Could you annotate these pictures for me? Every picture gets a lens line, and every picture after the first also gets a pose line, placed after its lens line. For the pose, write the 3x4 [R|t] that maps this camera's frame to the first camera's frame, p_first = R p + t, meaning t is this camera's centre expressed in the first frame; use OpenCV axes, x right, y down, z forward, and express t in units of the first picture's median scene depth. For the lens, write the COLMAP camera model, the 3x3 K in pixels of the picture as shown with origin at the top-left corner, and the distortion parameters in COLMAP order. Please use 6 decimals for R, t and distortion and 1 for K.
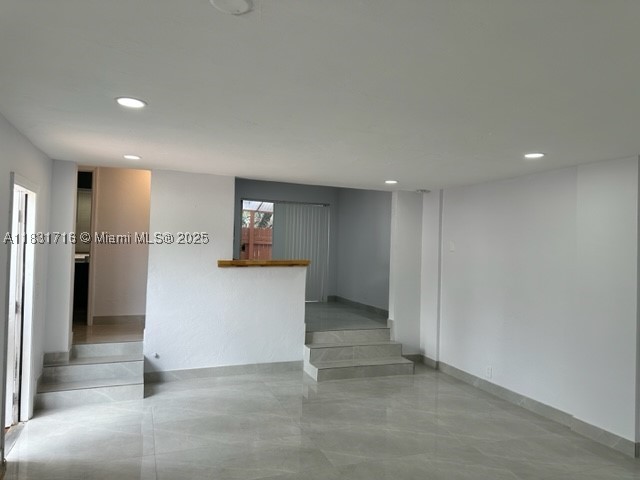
lens RADIAL K [[458.5, 0, 320.1], [0, 458.5, 239.8], [0, 0, 1]] dist [0.078117, -0.025027]
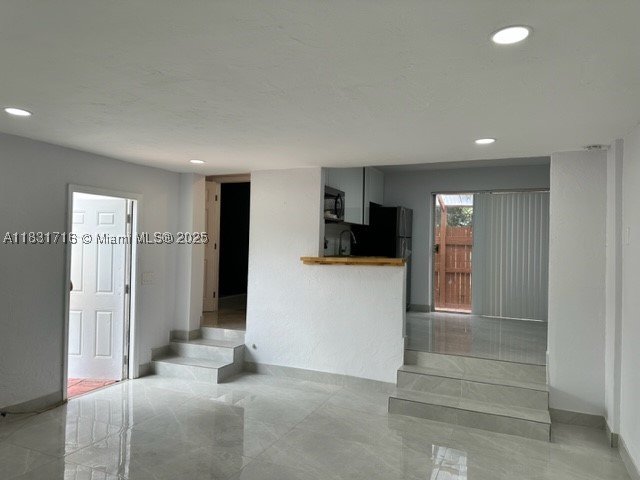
lens RADIAL K [[458.5, 0, 318.3], [0, 458.5, 241.1], [0, 0, 1]] dist [0.078117, -0.025027]
pose [[0.694274, -0.022335, -0.719365, 0.474762], [0.007668, 0.999691, -0.023638, 0.033747], [0.719670, 0.010895, 0.694230, 0.356517]]
